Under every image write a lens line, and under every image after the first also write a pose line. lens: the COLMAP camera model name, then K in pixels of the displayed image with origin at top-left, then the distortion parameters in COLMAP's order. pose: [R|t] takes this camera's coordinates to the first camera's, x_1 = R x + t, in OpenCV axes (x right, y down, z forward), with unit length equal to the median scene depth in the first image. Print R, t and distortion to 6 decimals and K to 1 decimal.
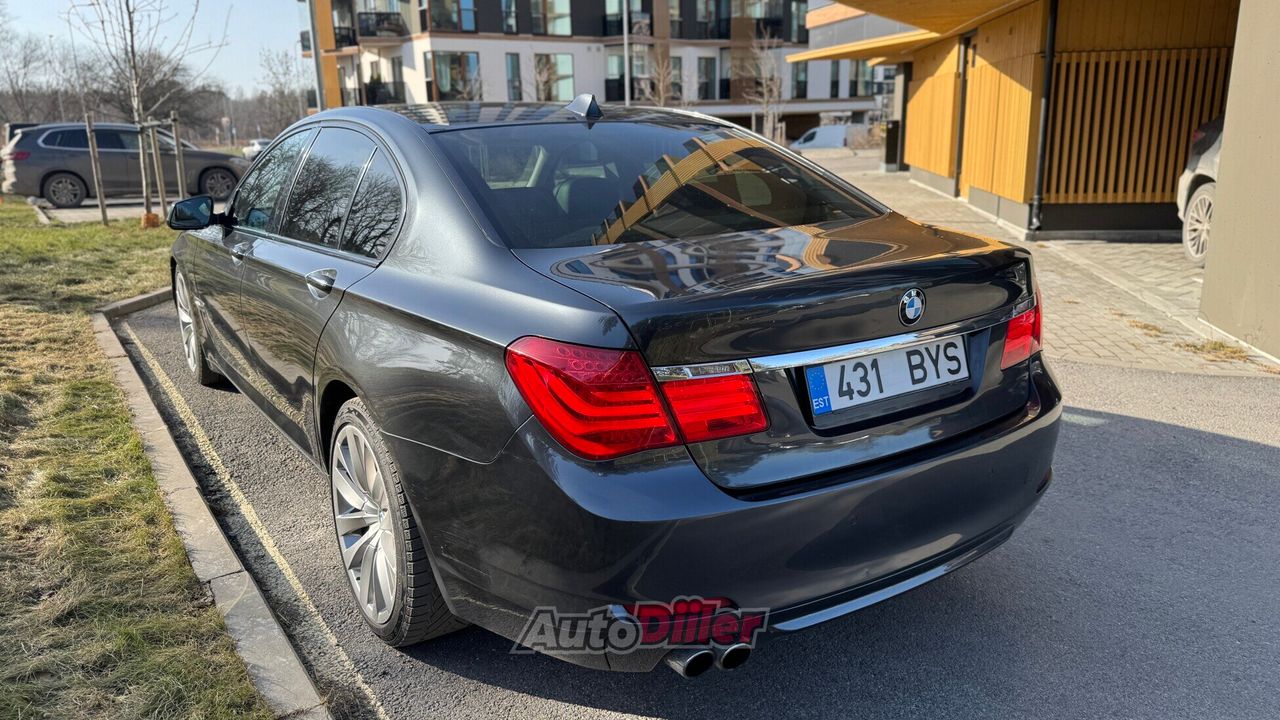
lens RADIAL K [[896.2, 0, 636.1], [0, 896.2, 356.8], [0, 0, 1]] dist [0.037123, -0.055732]
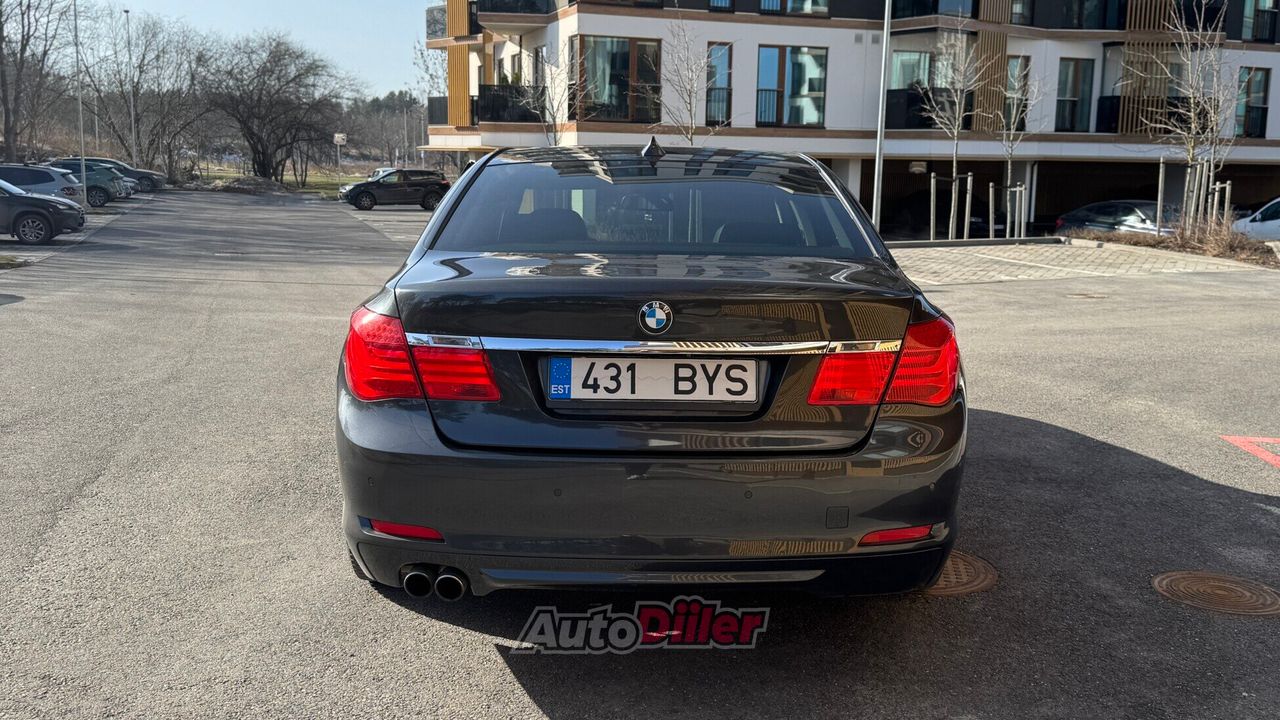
lens RADIAL K [[1223.1, 0, 640.0], [0, 1223.1, 360.0], [0, 0, 1]] dist [0.069464, -0.008870]
pose [[0.964290, 0.084191, -0.251109, 0.116085], [-0.106622, 0.991307, -0.077082, -0.263477], [0.242437, 0.101103, 0.964885, 0.948706]]
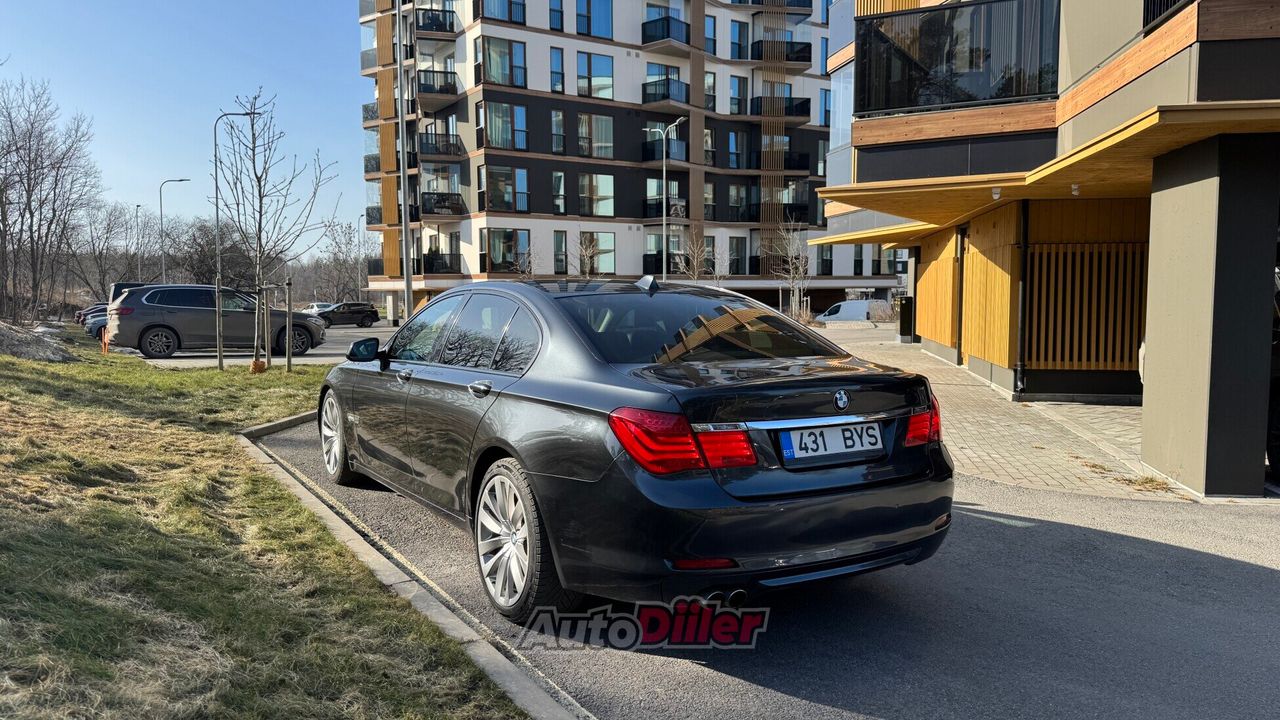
lens RADIAL K [[877.4, 0, 640.0], [0, 877.4, 360.0], [0, 0, 1]] dist [0.054914, -0.056051]
pose [[0.999185, 0.022908, -0.033221, -0.003506], [-0.028476, 0.983580, -0.178214, 0.022935], [0.028593, 0.179015, 0.983431, -0.087895]]
